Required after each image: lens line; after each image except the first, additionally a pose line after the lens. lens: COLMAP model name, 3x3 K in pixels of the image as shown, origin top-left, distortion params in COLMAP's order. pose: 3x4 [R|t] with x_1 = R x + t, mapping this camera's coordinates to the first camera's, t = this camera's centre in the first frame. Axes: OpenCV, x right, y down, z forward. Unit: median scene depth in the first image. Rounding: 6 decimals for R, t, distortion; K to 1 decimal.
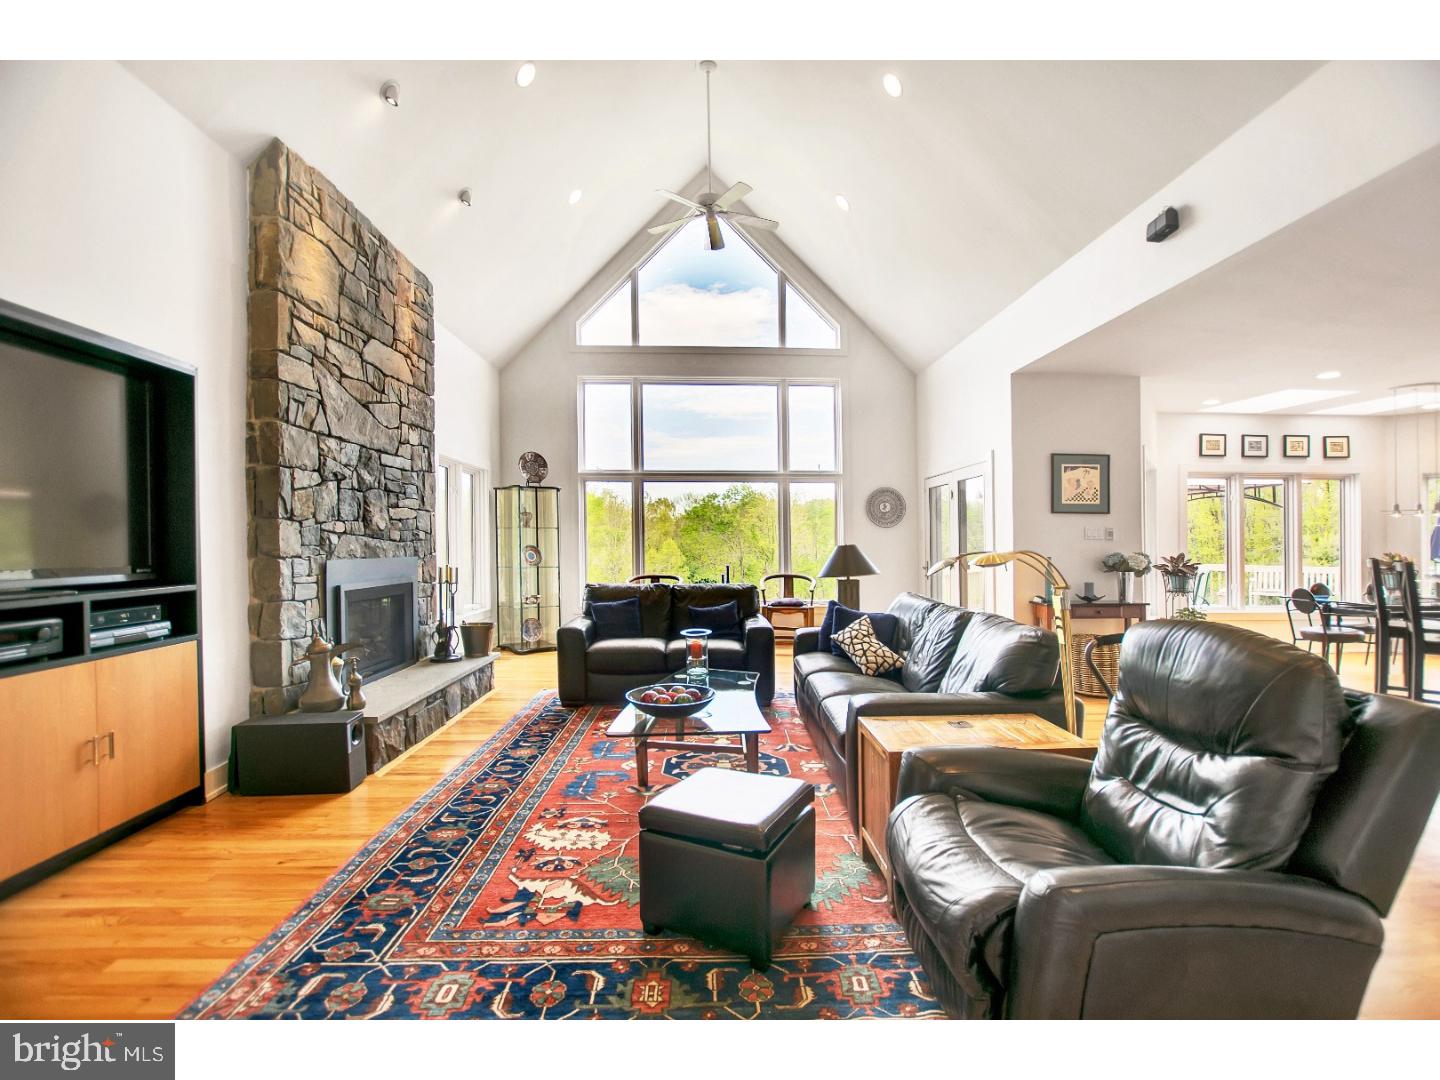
lens RADIAL K [[674.1, 0, 722.8], [0, 674.1, 537.7], [0, 0, 1]] dist [-0.009614, 0.000305]
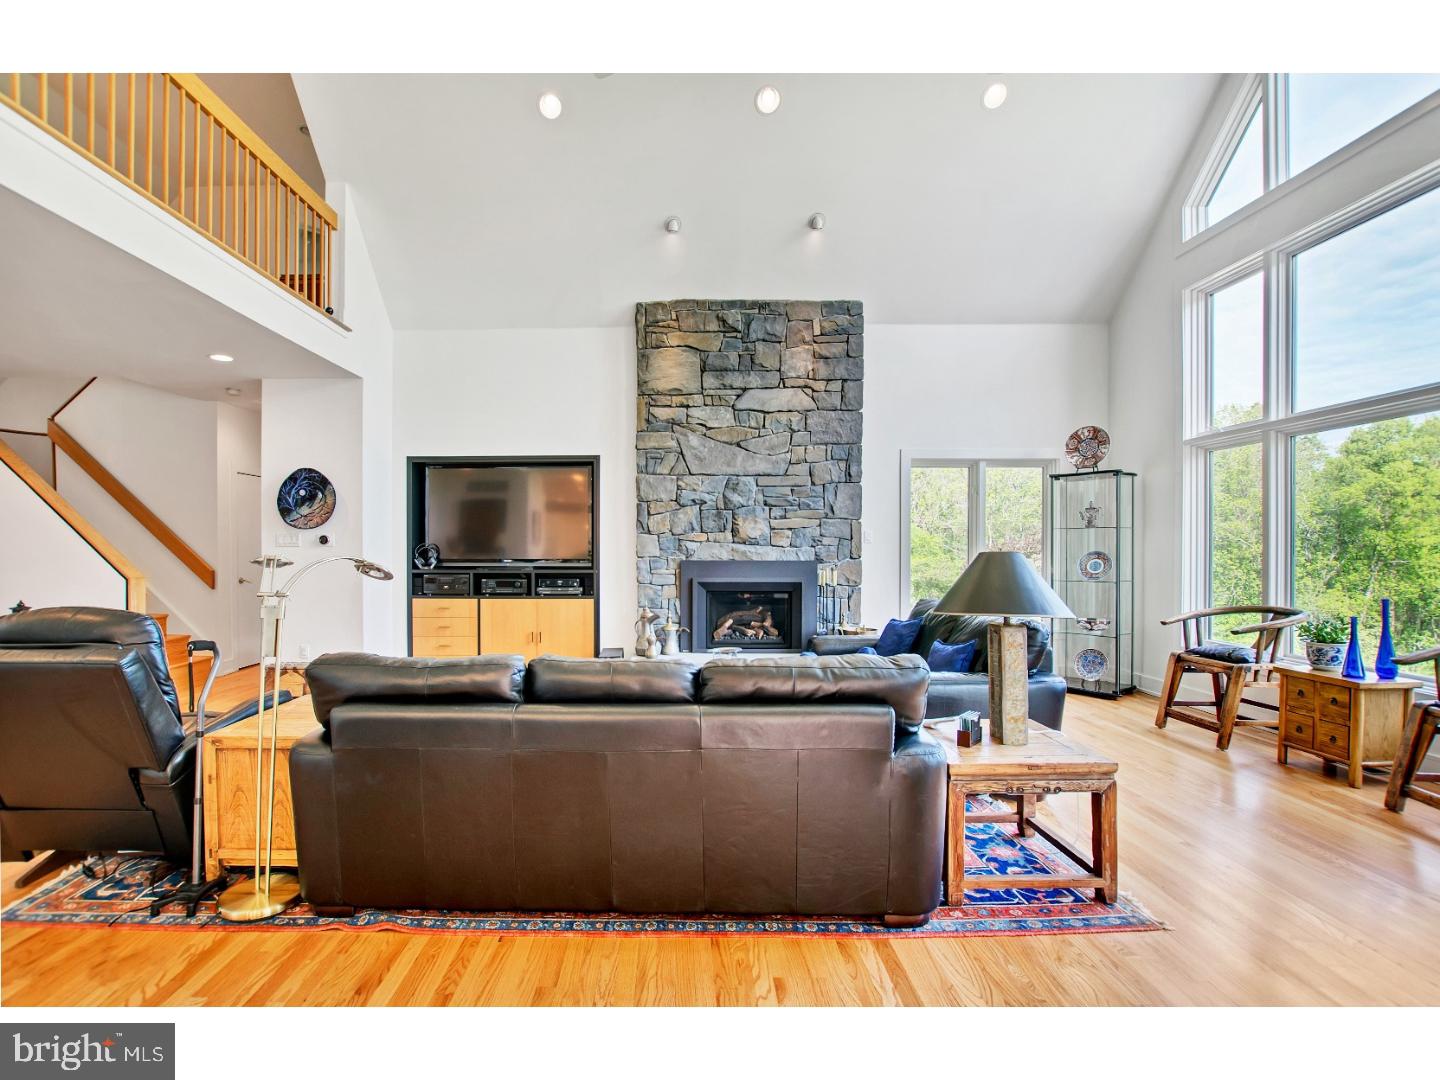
lens RADIAL K [[674.1, 0, 686.7], [0, 674.1, 550.9], [0, 0, 1]] dist [-0.009614, 0.000305]
pose [[-0.055648, 0.007205, -0.998424, 0.877193], [0.007401, 0.999949, 0.006803, 0.003664], [0.998423, -0.007011, -0.055699, 1.072298]]
